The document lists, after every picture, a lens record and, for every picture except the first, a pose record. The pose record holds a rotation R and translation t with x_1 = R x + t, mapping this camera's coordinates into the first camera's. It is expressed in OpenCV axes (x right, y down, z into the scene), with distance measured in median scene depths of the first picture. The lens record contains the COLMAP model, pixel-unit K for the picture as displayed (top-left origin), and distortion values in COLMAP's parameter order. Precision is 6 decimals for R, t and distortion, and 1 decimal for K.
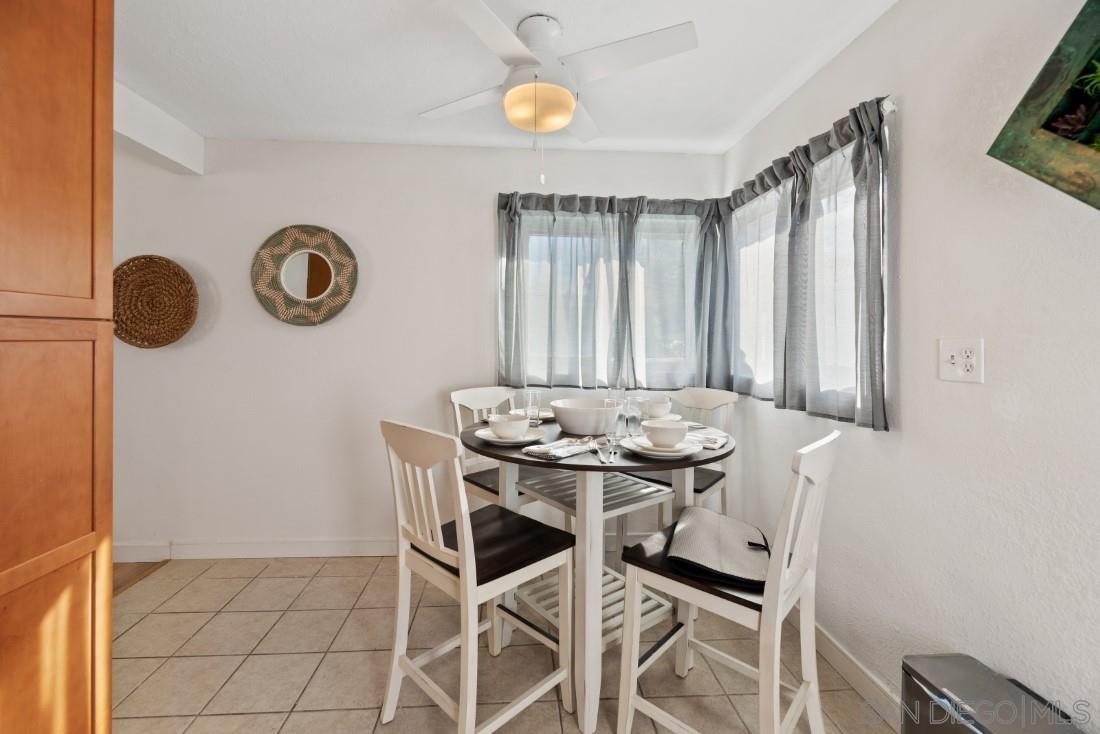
lens RADIAL K [[453.7, 0, 543.7], [0, 453.7, 340.5], [0, 0, 1]] dist [-0.000305, 0.000098]
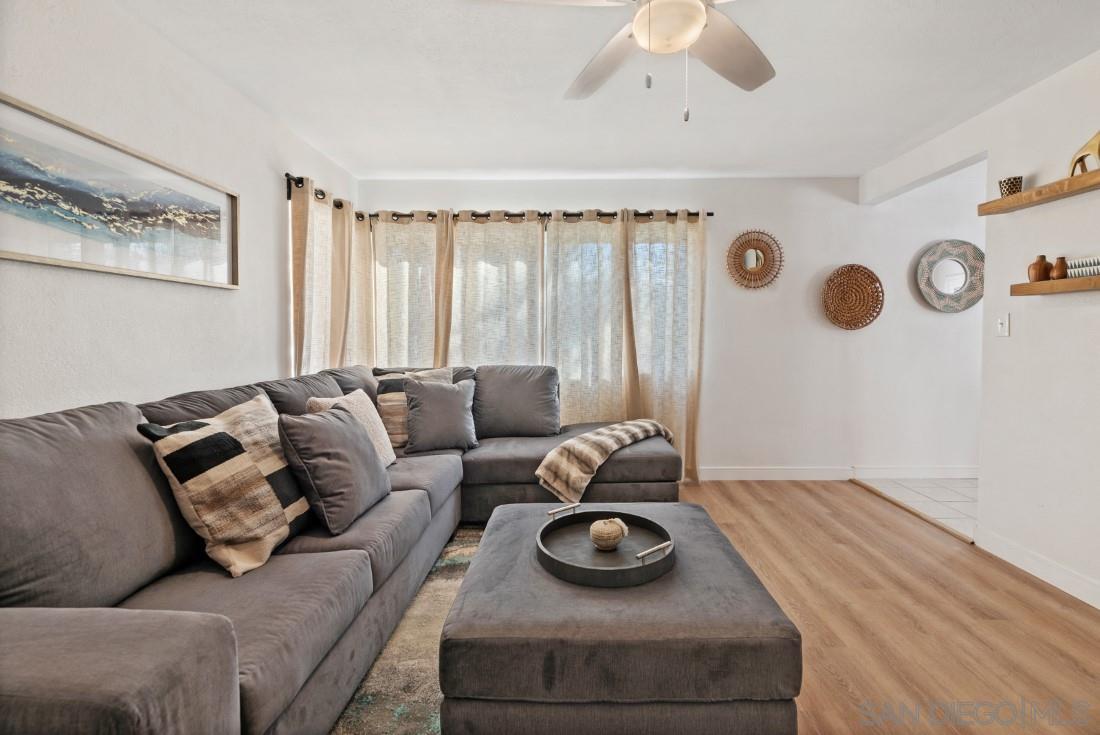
lens RADIAL K [[397.9, 0, 567.7], [0, 397.9, 349.6], [0, 0, 1]] dist [0.001014, -0.000416]
pose [[0.998690, -0.009310, -0.050322, -1.666435], [0.010757, 0.999534, 0.028563, 0.033751], [0.050032, -0.029067, 0.998325, -0.289397]]
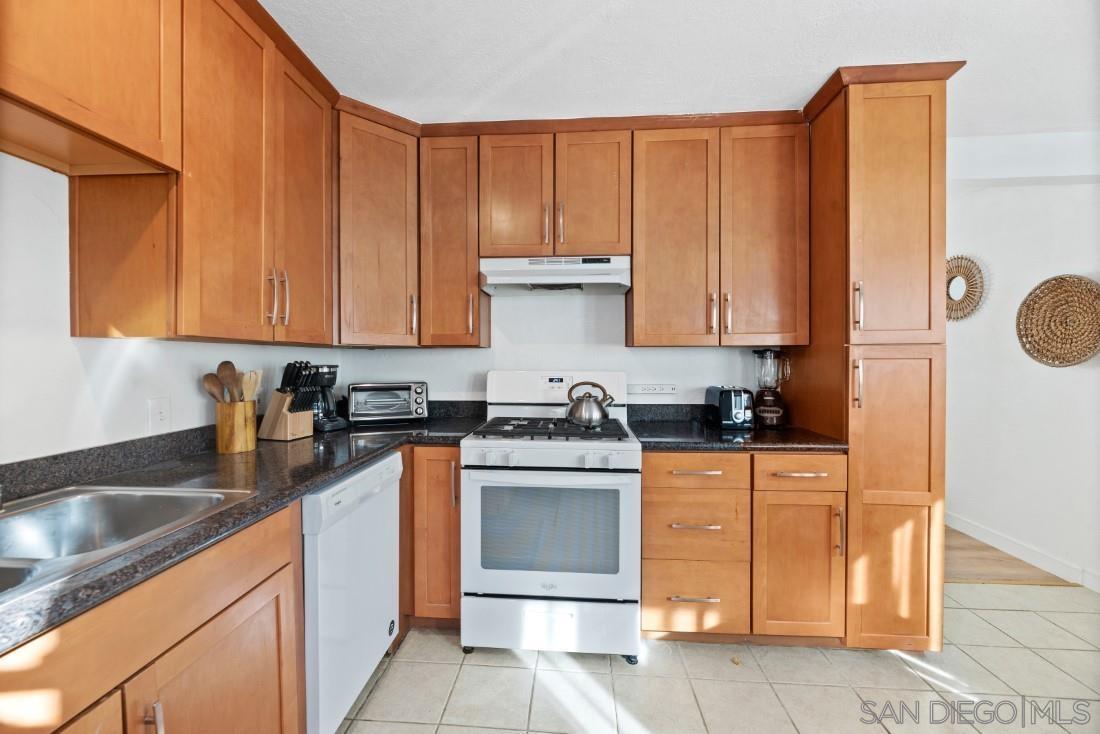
lens RADIAL K [[453.7, 0, 547.5], [0, 453.7, 361.9], [0, 0, 1]] dist [-0.000305, 0.000098]
pose [[-0.137893, 0.002322, -0.990444, 0.294662], [-0.000849, 0.999997, 0.002462, 0.003742], [0.990447, 0.001181, -0.137890, 0.002254]]
